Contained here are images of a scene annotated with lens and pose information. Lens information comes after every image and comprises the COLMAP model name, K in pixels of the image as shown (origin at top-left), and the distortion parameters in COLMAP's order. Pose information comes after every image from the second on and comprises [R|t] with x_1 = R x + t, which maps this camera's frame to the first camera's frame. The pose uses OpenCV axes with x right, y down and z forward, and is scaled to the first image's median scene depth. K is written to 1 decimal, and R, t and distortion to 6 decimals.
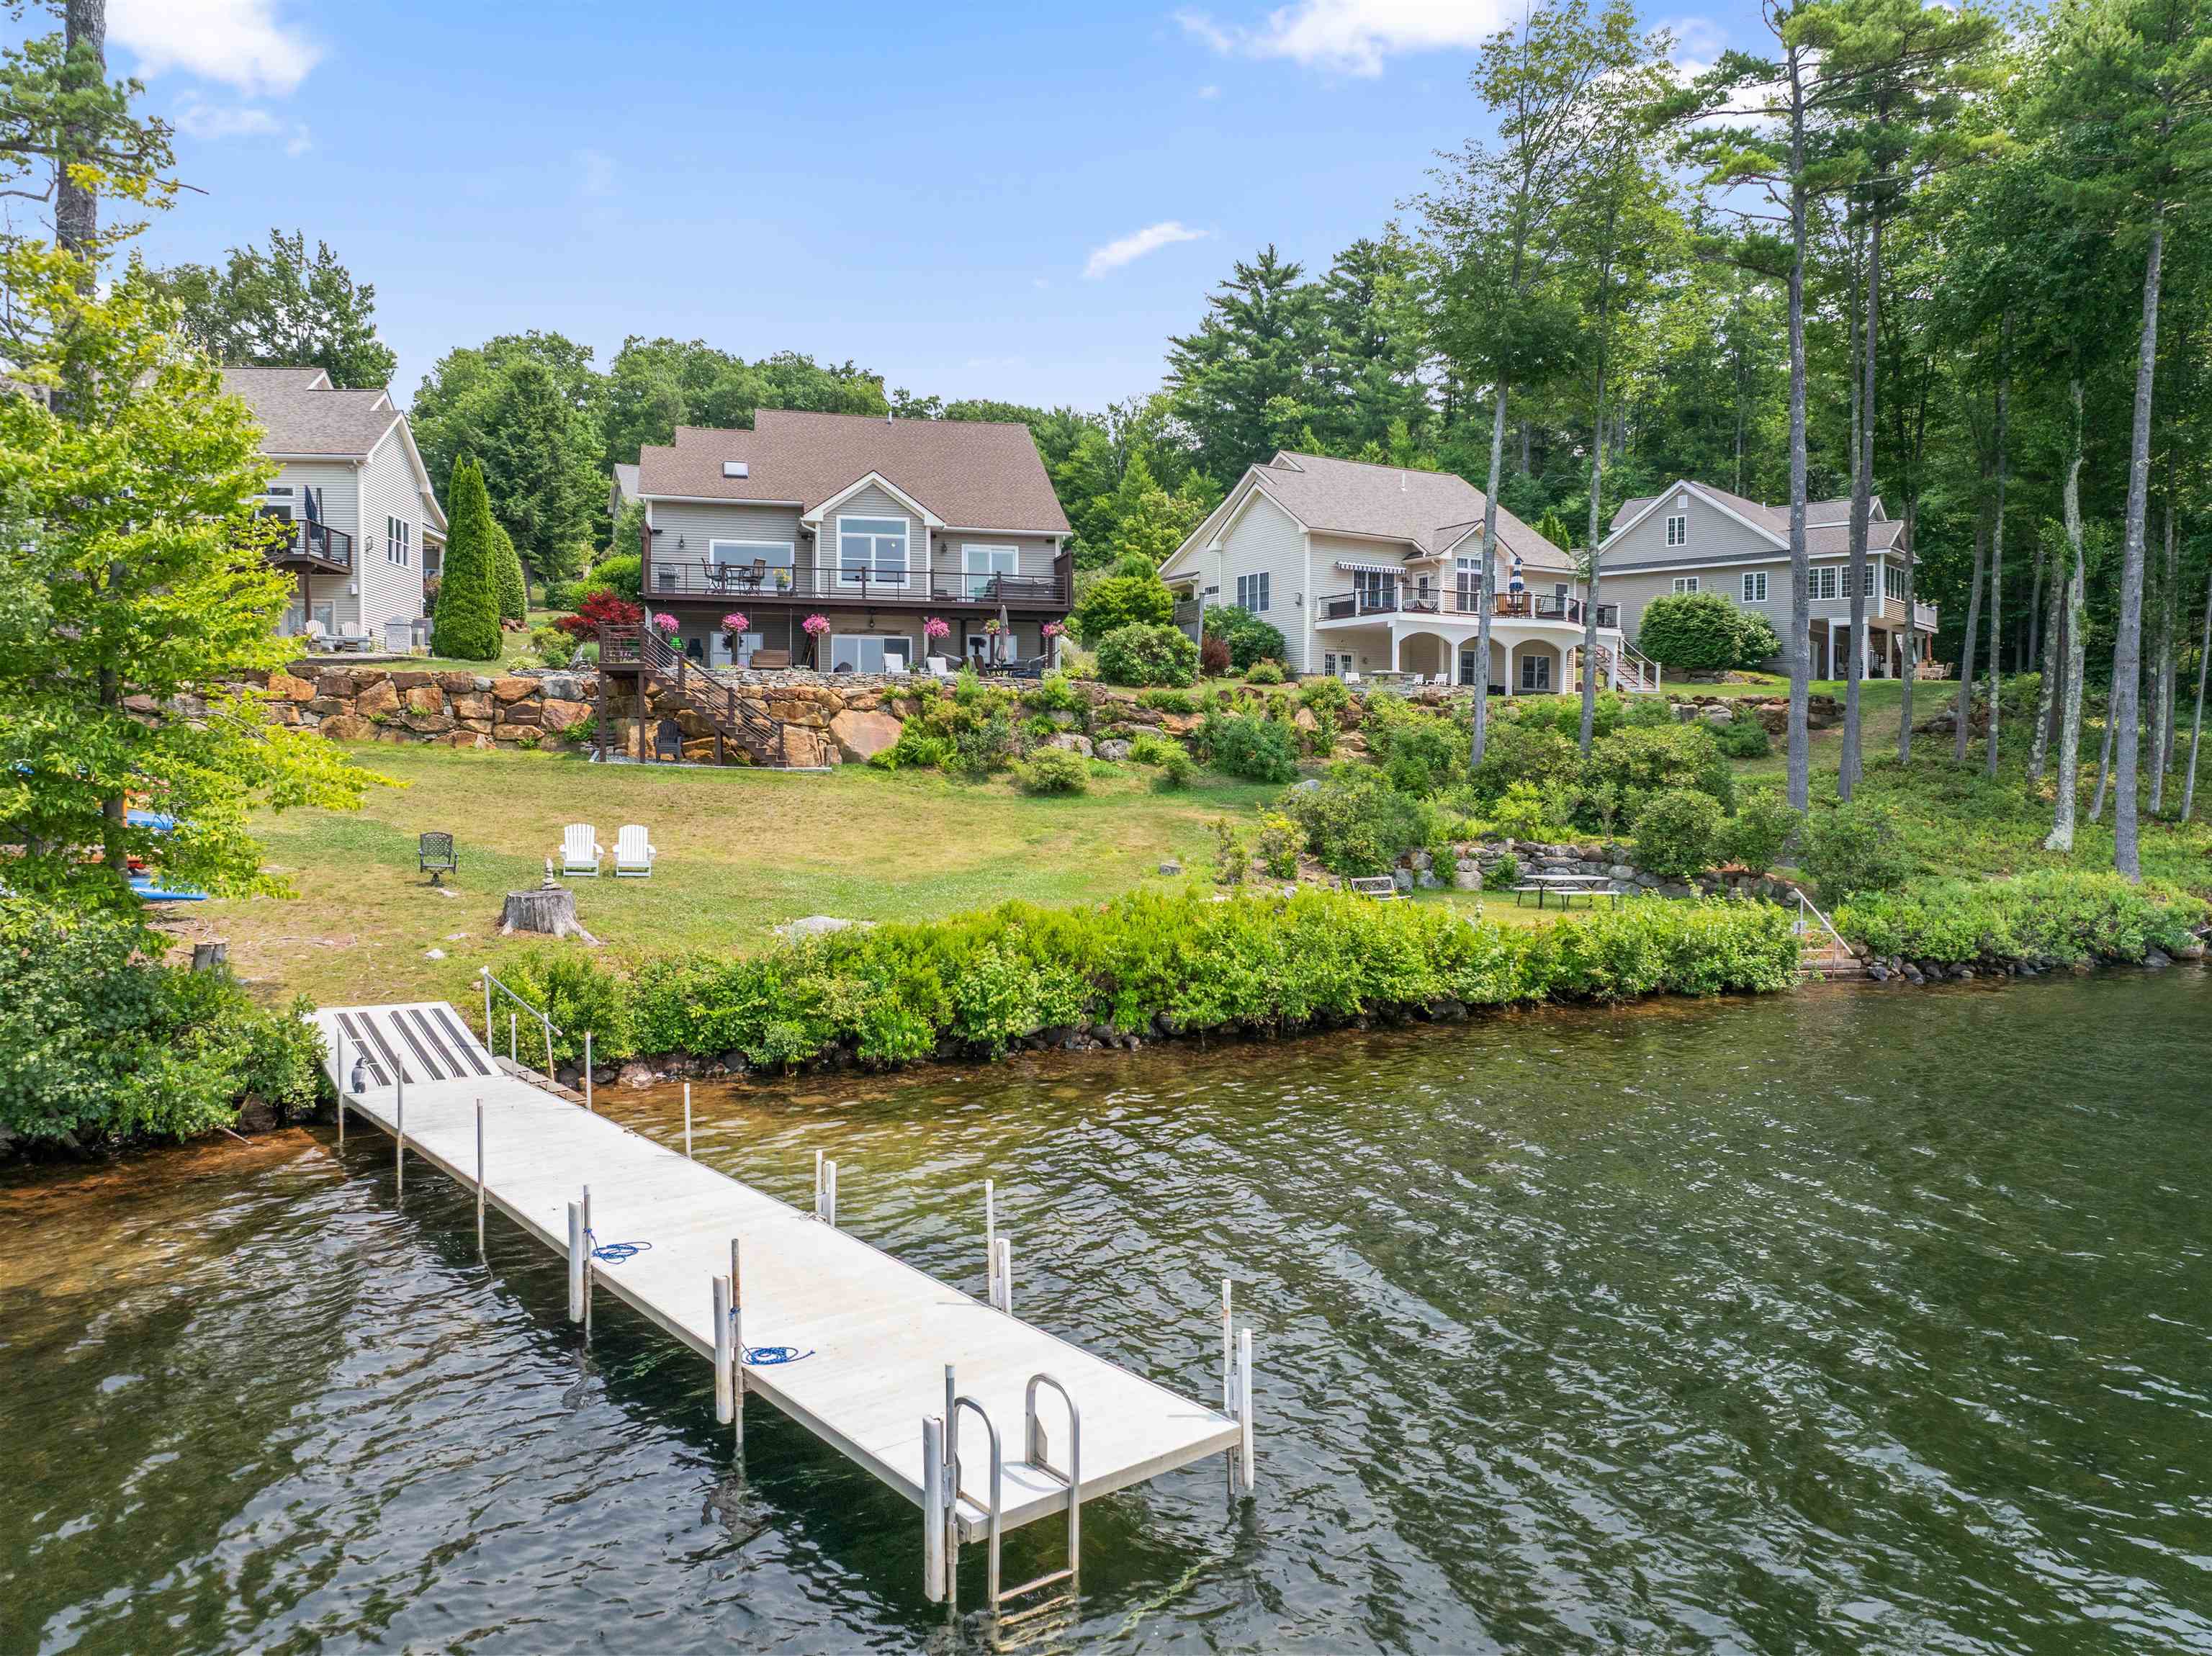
lens RADIAL K [[1560.4, 0, 1106.0], [0, 1560.4, 828.0], [0, 0, 1]] dist [-0.030466, -0.019457]
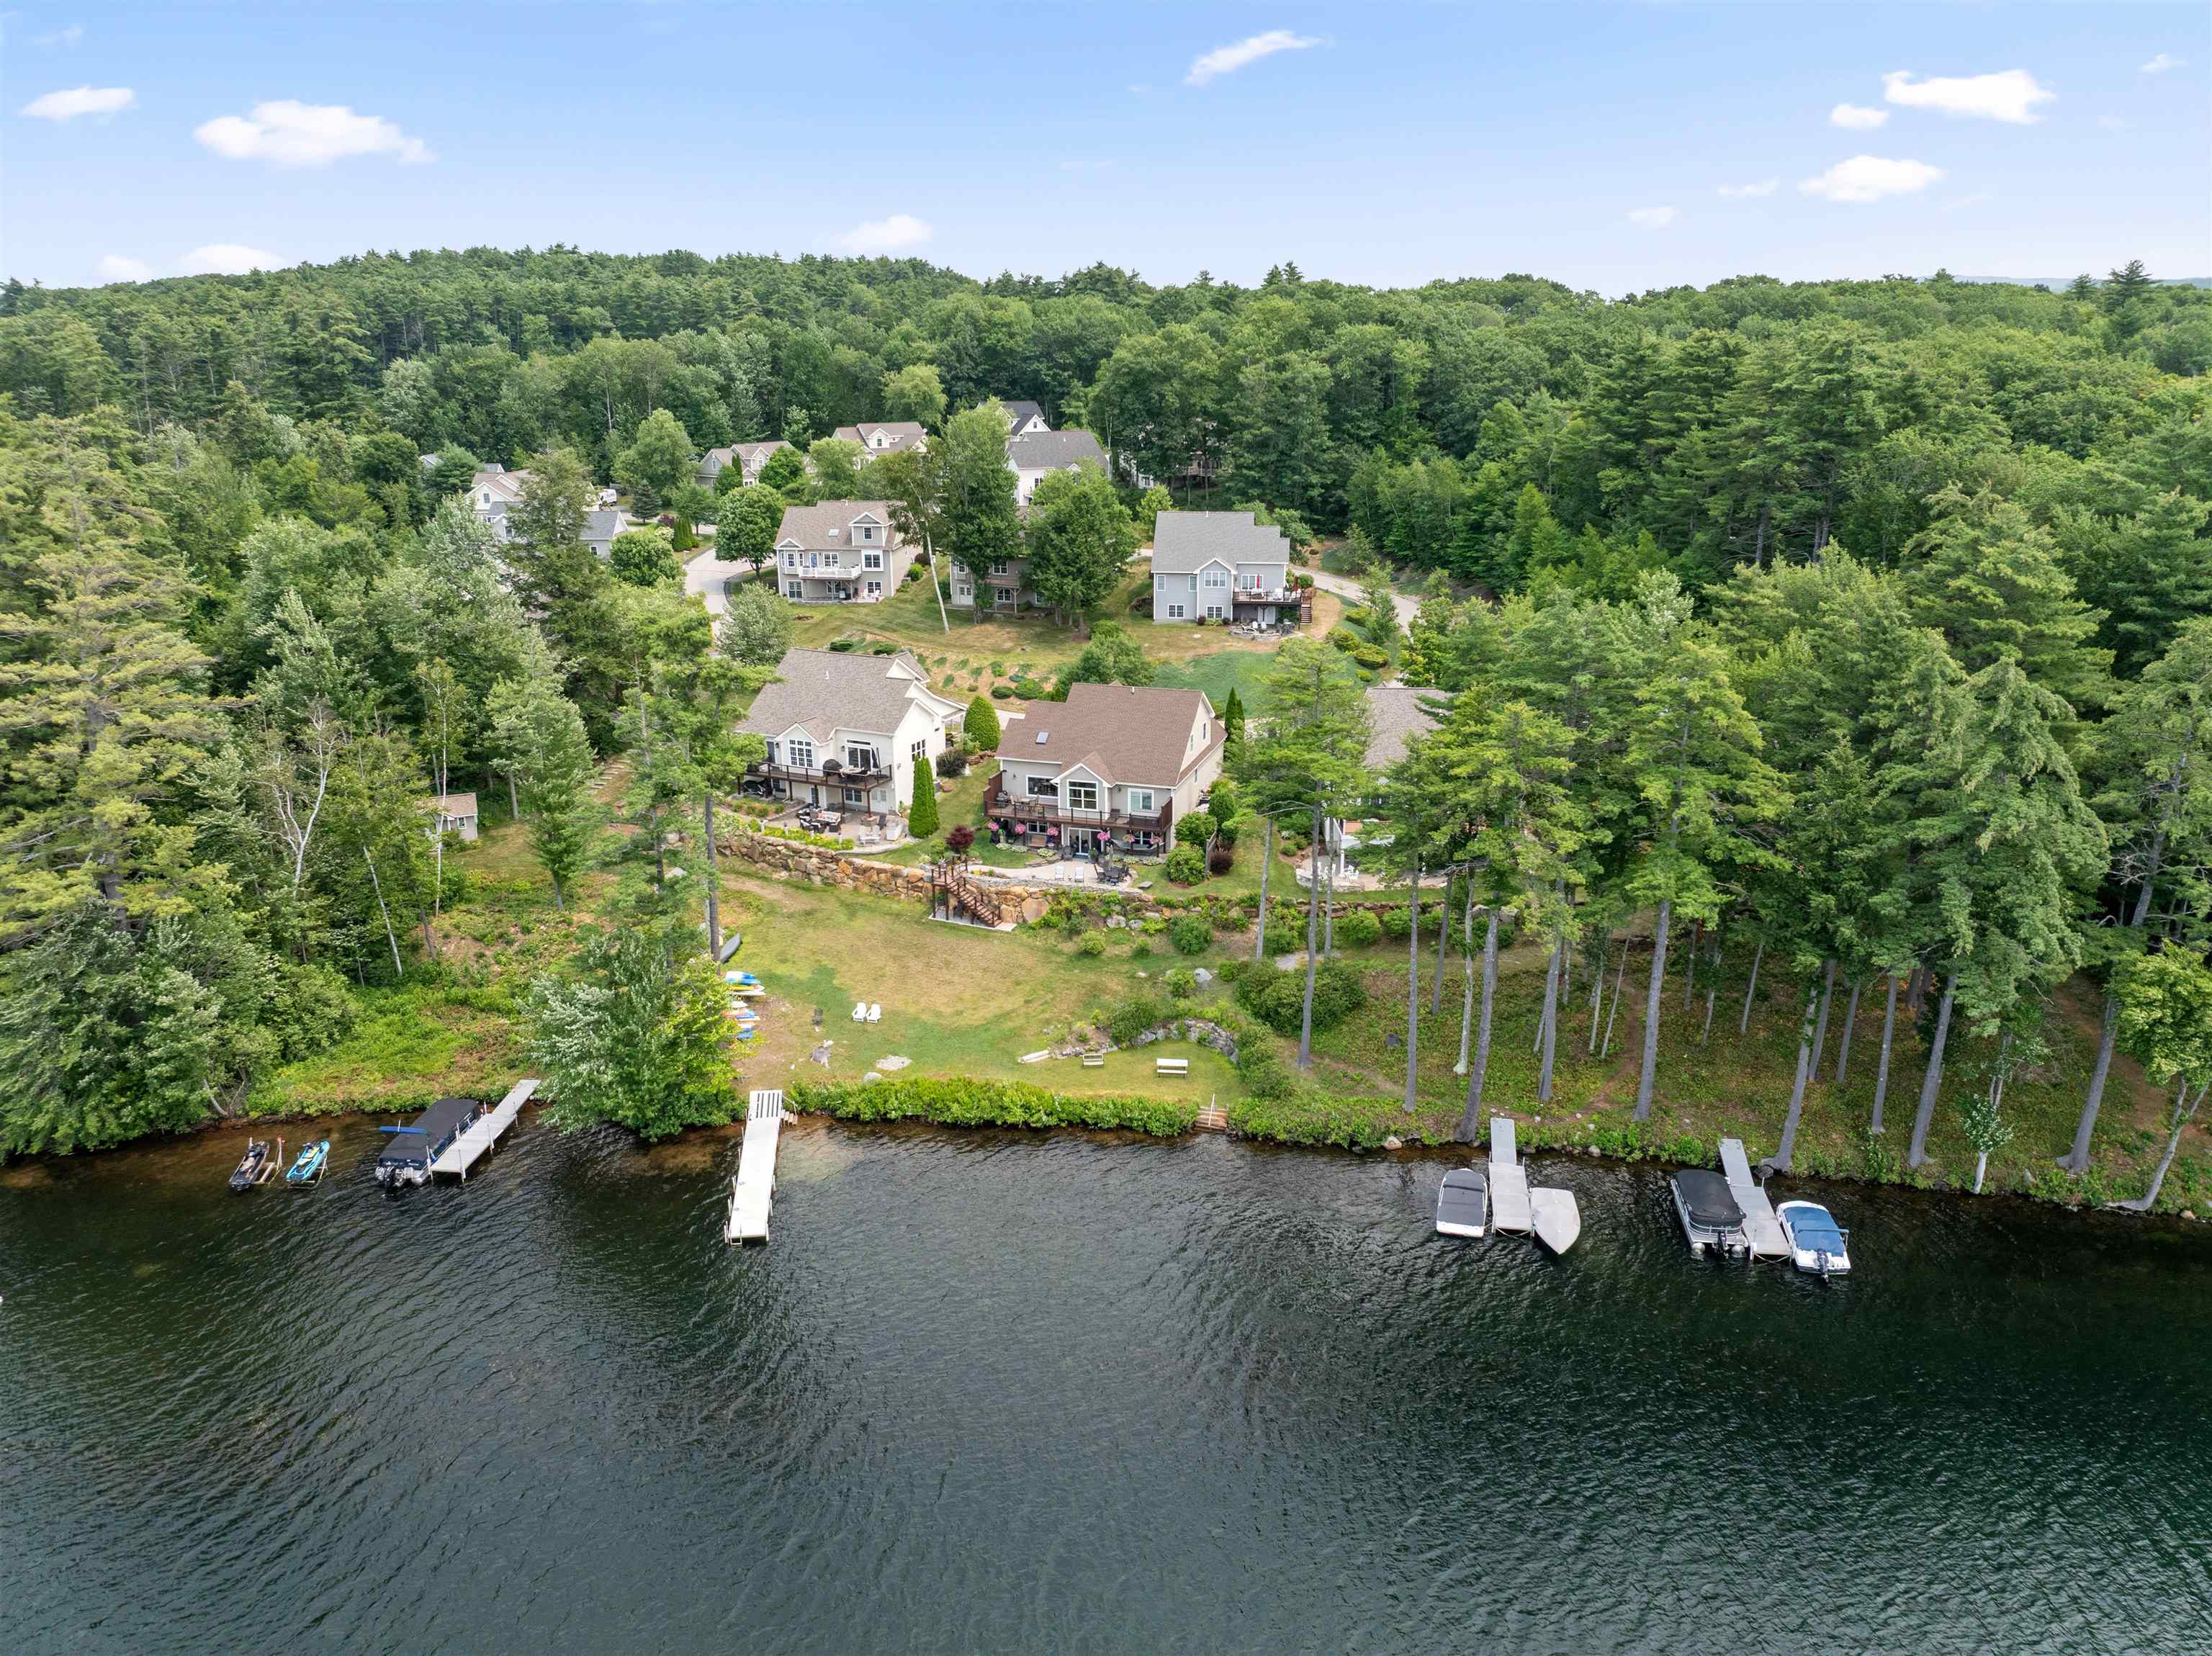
lens RADIAL K [[1560.4, 0, 1106.0], [0, 1560.4, 828.0], [0, 0, 1]] dist [-0.030466, -0.019457]
pose [[0.850805, 0.150546, -0.503455, 1.165517], [-0.013155, 0.963885, 0.265995, -0.841395], [0.525317, -0.219687, 0.822058, -0.948309]]
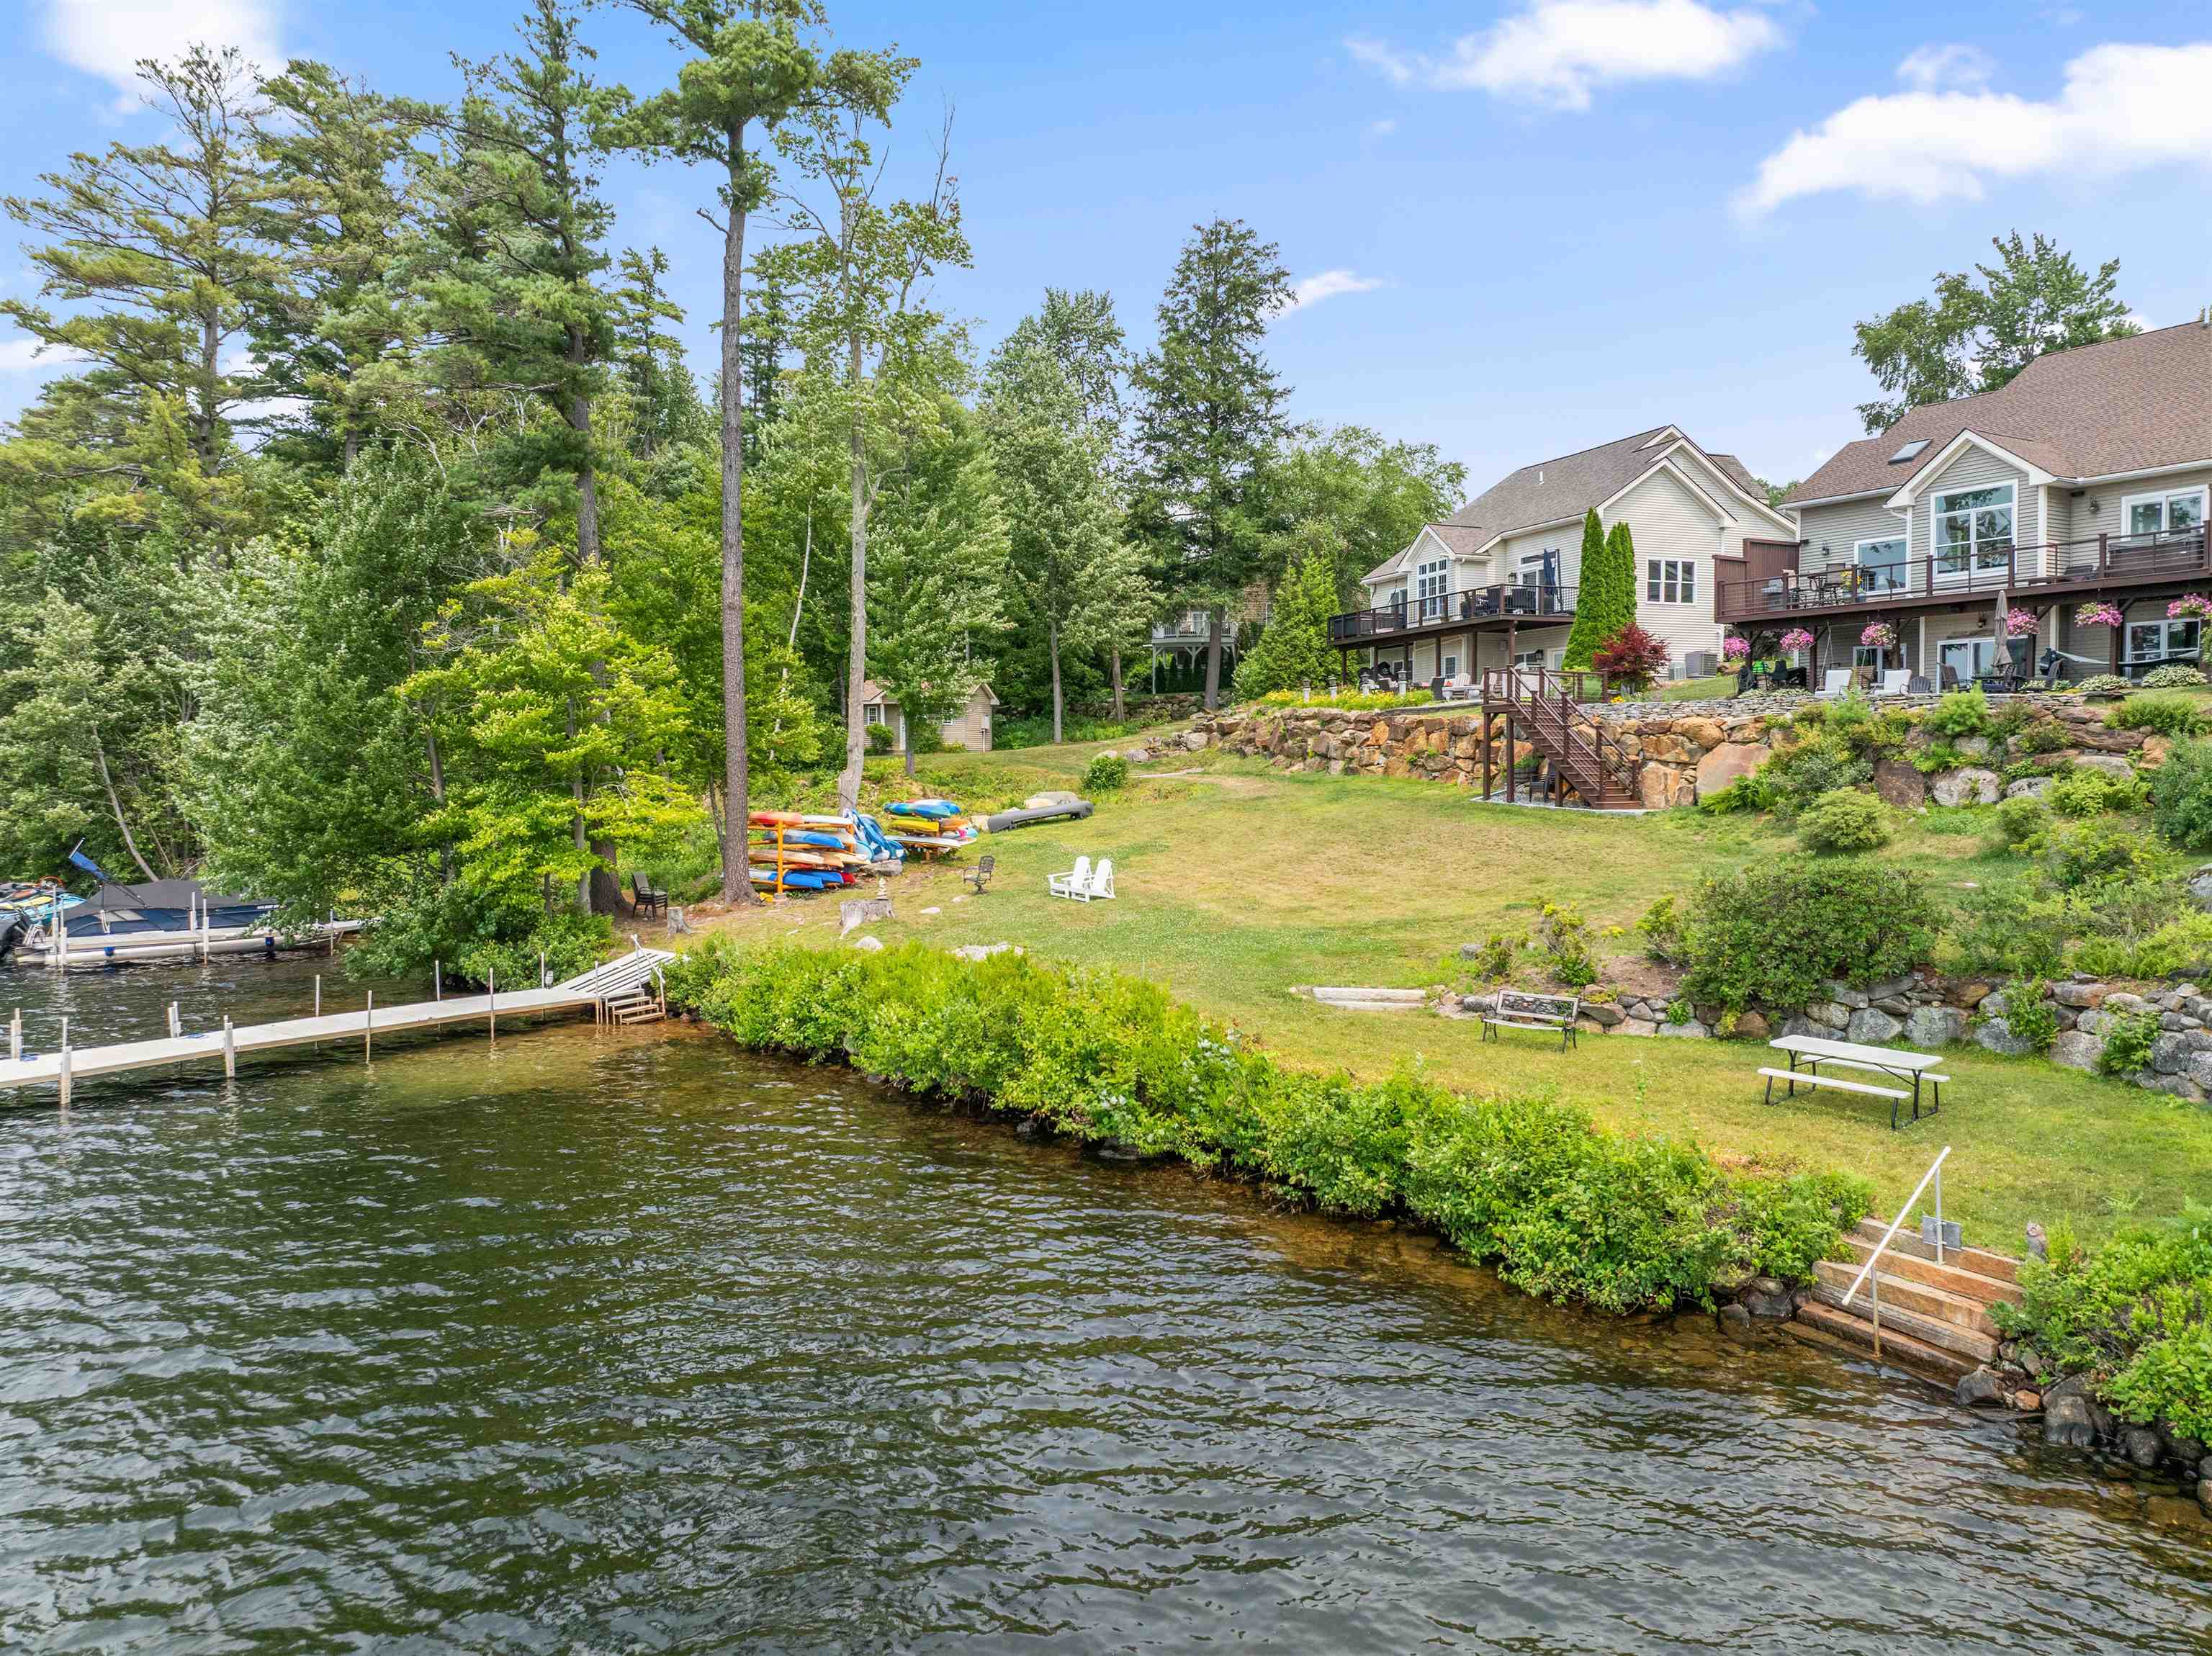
lens RADIAL K [[1560.4, 0, 1106.0], [0, 1560.4, 828.0], [0, 0, 1]] dist [-0.030466, -0.019457]
pose [[0.231893, 0.034903, -0.972115, 0.586819], [-0.036371, 0.998968, 0.027191, -0.039398], [0.972061, 0.029051, 0.232924, 0.467280]]
